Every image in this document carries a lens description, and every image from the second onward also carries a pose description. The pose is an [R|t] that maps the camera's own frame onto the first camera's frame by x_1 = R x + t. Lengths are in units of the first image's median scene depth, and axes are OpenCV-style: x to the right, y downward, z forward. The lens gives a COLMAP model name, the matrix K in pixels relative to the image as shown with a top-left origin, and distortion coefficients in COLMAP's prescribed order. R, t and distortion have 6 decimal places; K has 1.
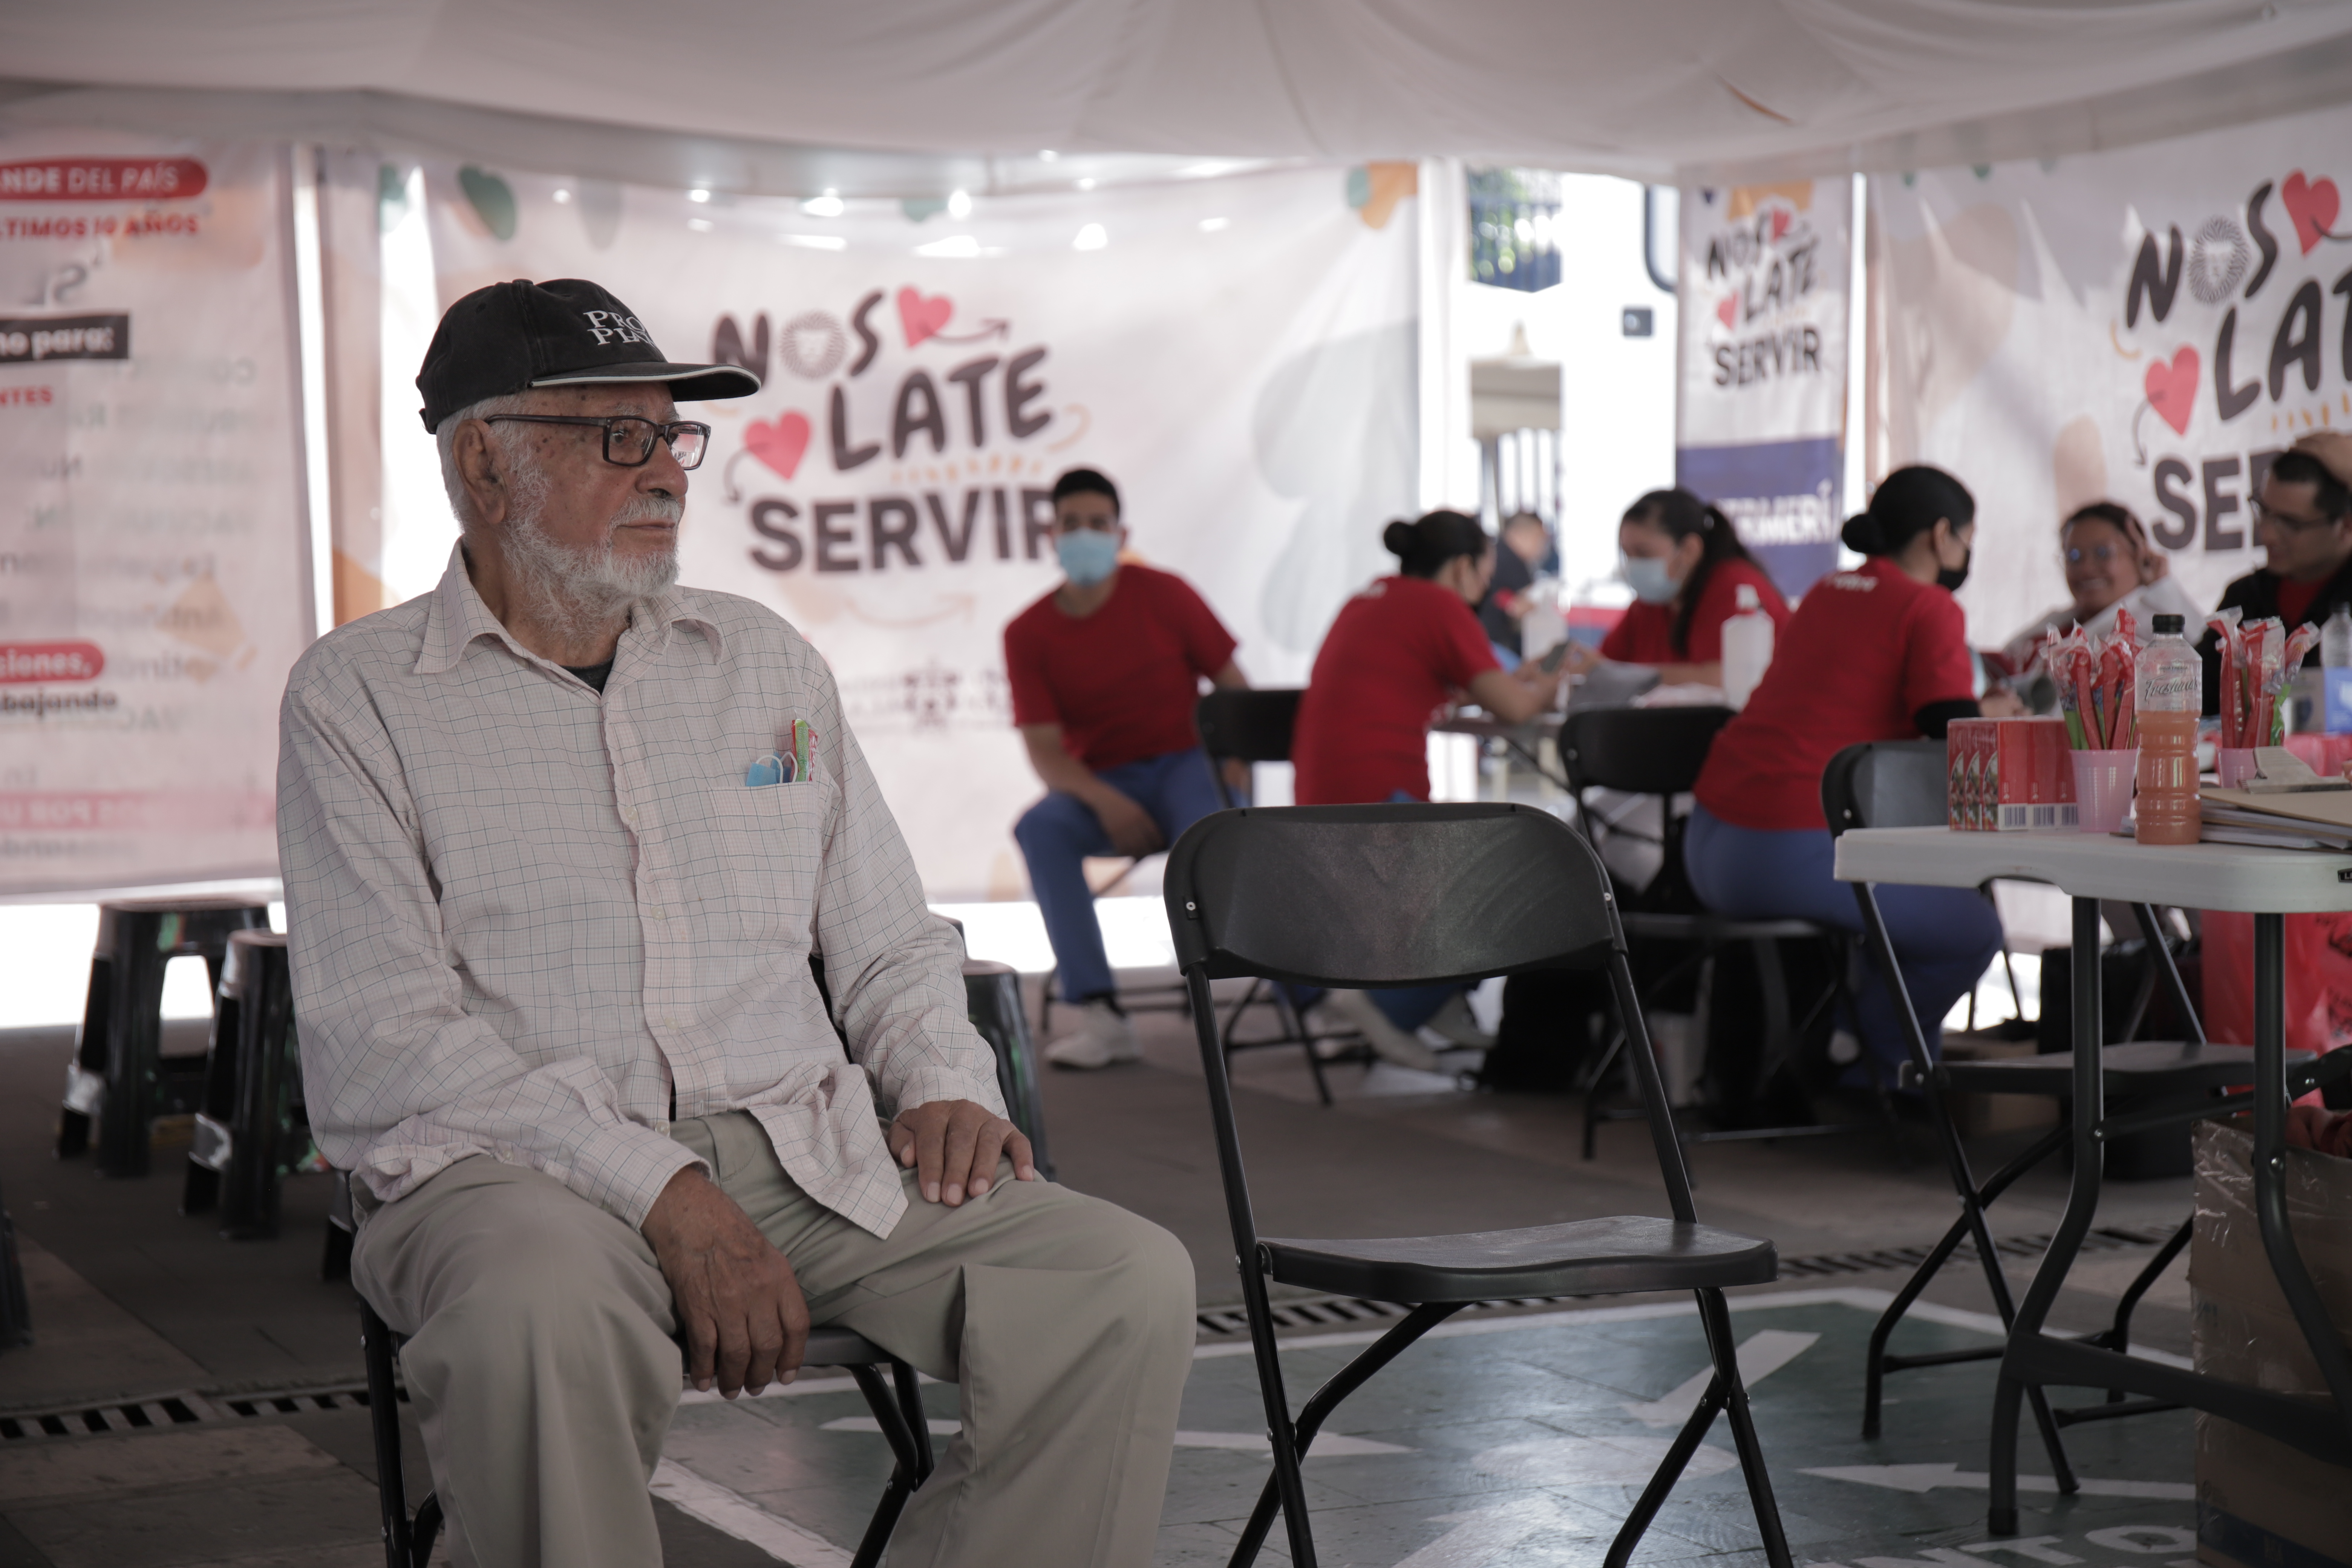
lens RADIAL K [[4777.8, 0, 1176.0], [0, 4777.8, 784.0], [0, 0, 1]] dist [0.021227, 0.442243]
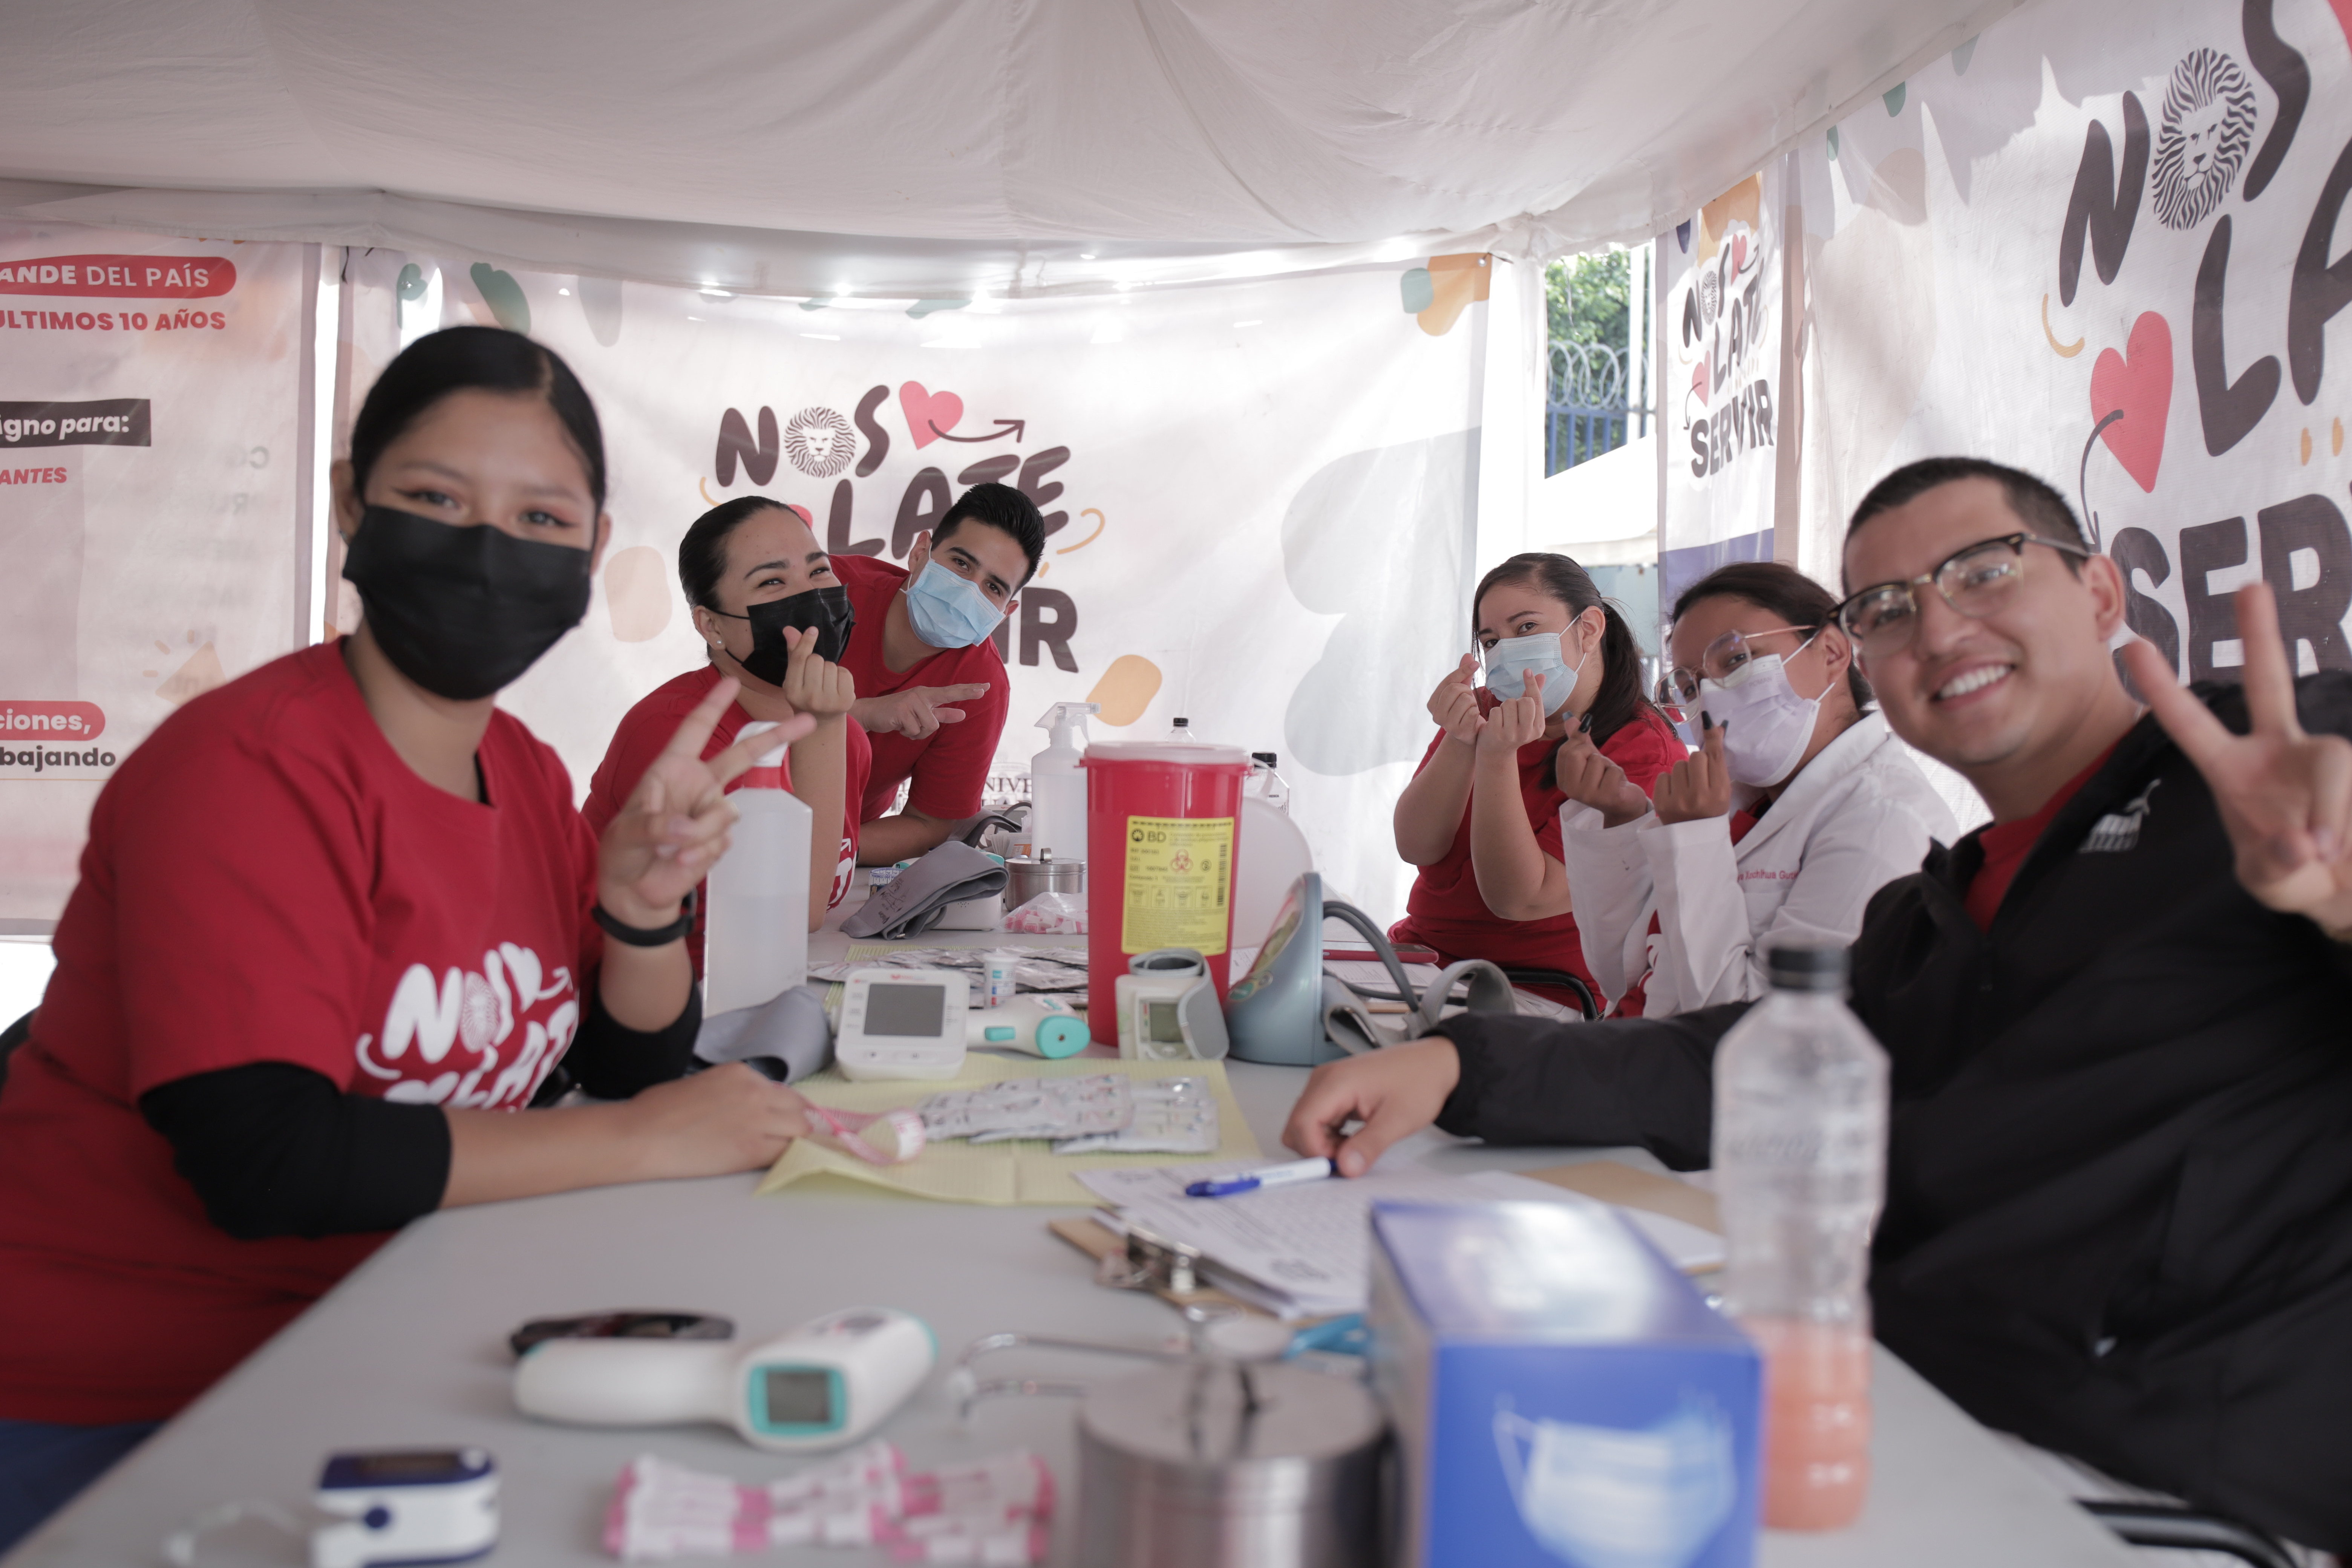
lens RADIAL K [[2088.1, 0, 1176.0], [0, 2088.1, 784.0], [0, 0, 1]] dist [-0.001120, -0.014510]
pose [[0.917345, 0.055501, -0.394205, 0.182693], [-0.053575, 0.998437, 0.015899, -0.031644], [0.394471, 0.006534, 0.918885, 0.655238]]
